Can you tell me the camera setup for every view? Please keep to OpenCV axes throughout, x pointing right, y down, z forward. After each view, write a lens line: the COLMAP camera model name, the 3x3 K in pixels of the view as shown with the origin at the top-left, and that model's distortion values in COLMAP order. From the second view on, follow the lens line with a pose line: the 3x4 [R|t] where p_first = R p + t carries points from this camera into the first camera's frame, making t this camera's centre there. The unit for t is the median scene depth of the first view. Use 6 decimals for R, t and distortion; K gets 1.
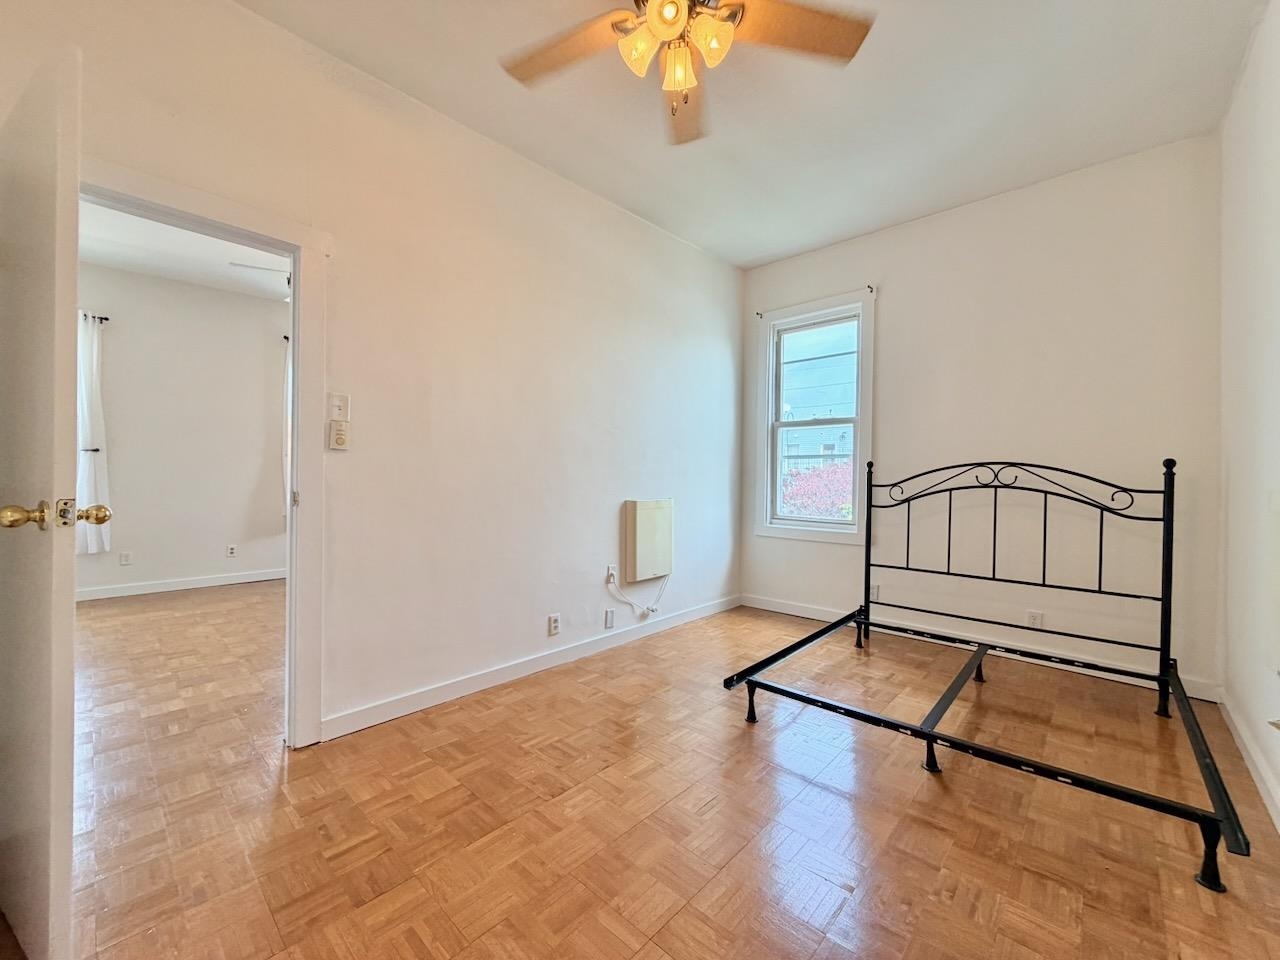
lens RADIAL K [[511.2, 0, 636.0], [0, 511.2, 481.0], [0, 0, 1]] dist [-0.000187, -0.000037]
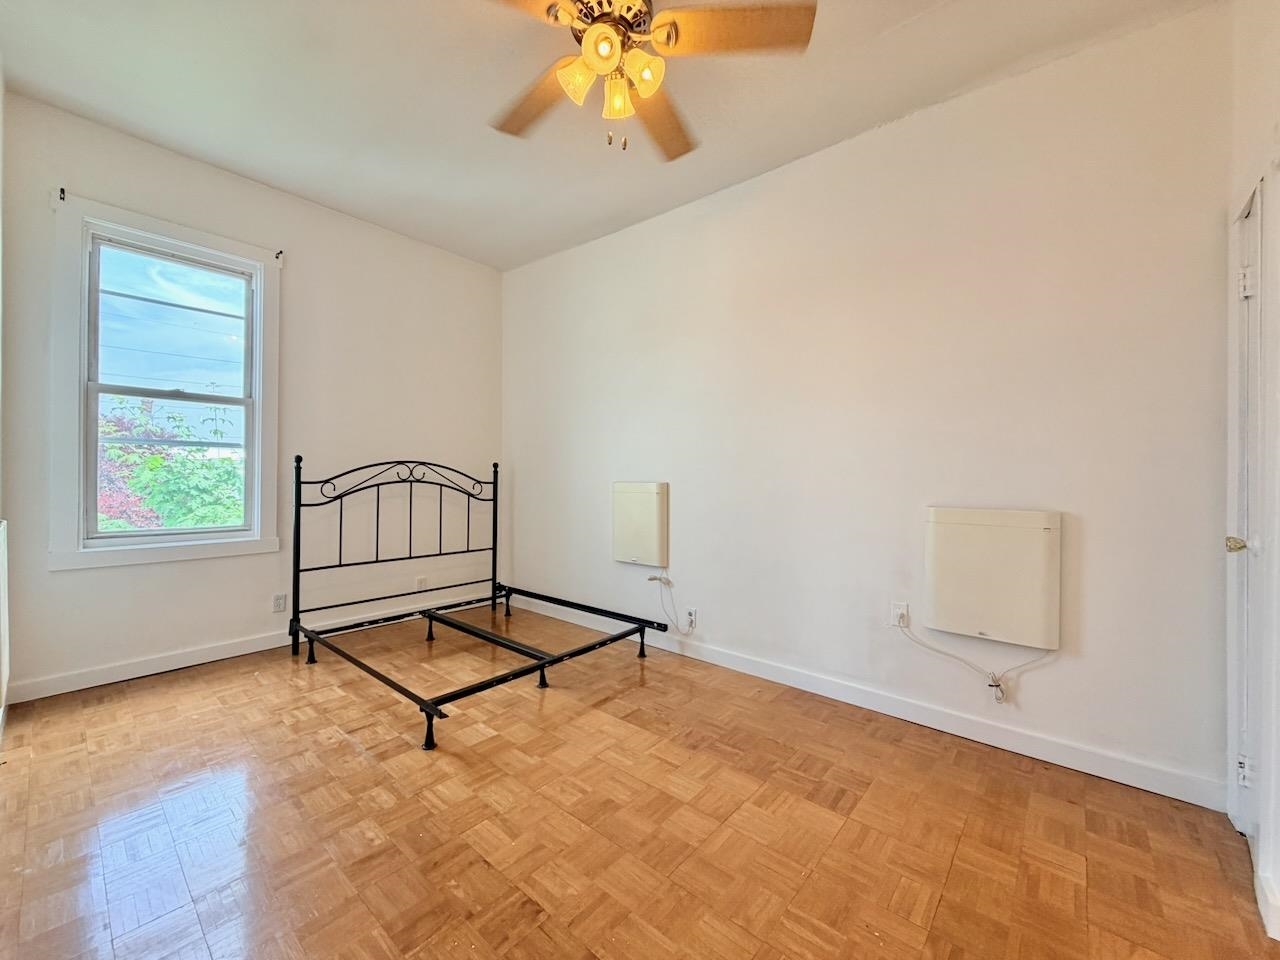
lens RADIAL K [[511.2, 0, 636.0], [0, 511.2, 481.0], [0, 0, 1]] dist [-0.000187, -0.000037]
pose [[-0.035769, -0.023486, 0.999084, -0.508476], [-0.007608, 0.999701, 0.023228, -0.021249], [-0.999331, -0.006771, -0.035937, 0.497808]]
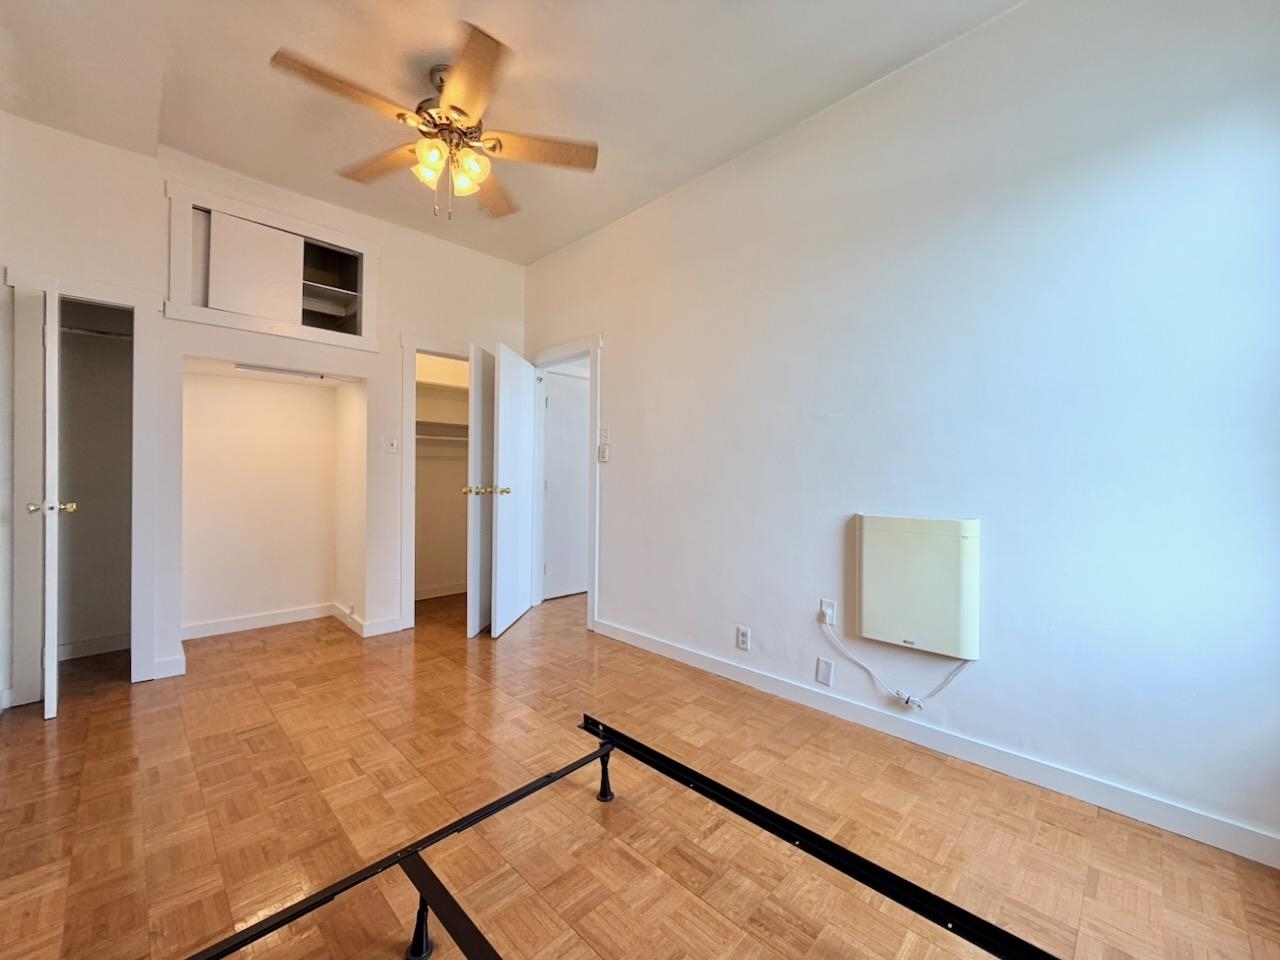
lens RADIAL K [[511.2, 0, 636.0], [0, 511.2, 481.0], [0, 0, 1]] dist [-0.000187, -0.000037]
pose [[-0.036804, 0.004879, -0.999311, 0.730666], [-0.011628, 0.999918, 0.005310, -0.005923], [0.999255, 0.011816, -0.036744, 0.794757]]
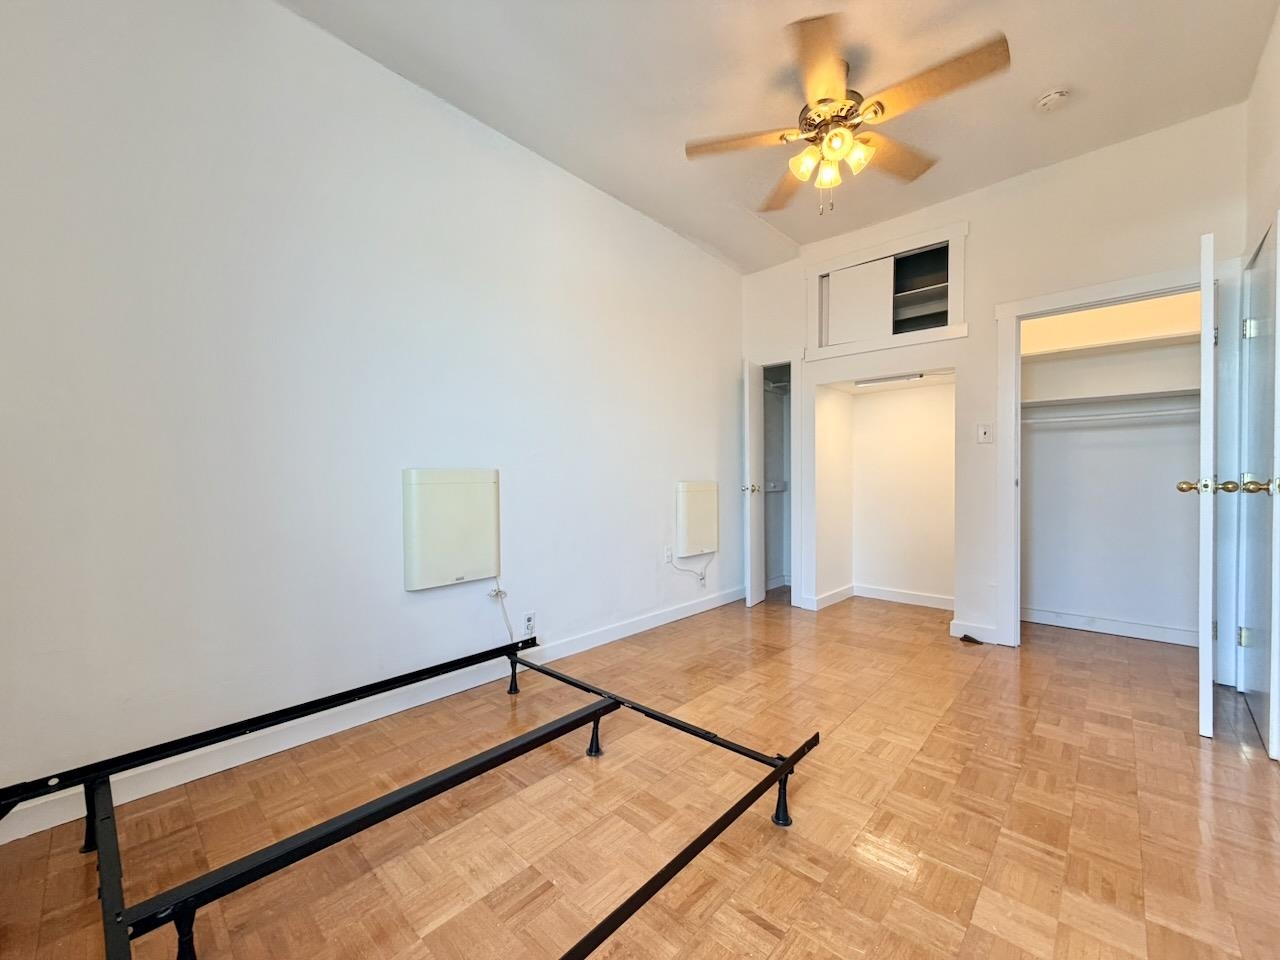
lens RADIAL K [[508.2, 0, 640.6], [0, 508.2, 491.0], [0, 0, 1]] dist [0.000023, -0.000009]
pose [[-0.999962, -0.008544, -0.001885, 0.307492], [-0.008591, 0.999601, 0.026906, 0.018647], [0.001654, 0.026921, -0.999636, 1.223992]]
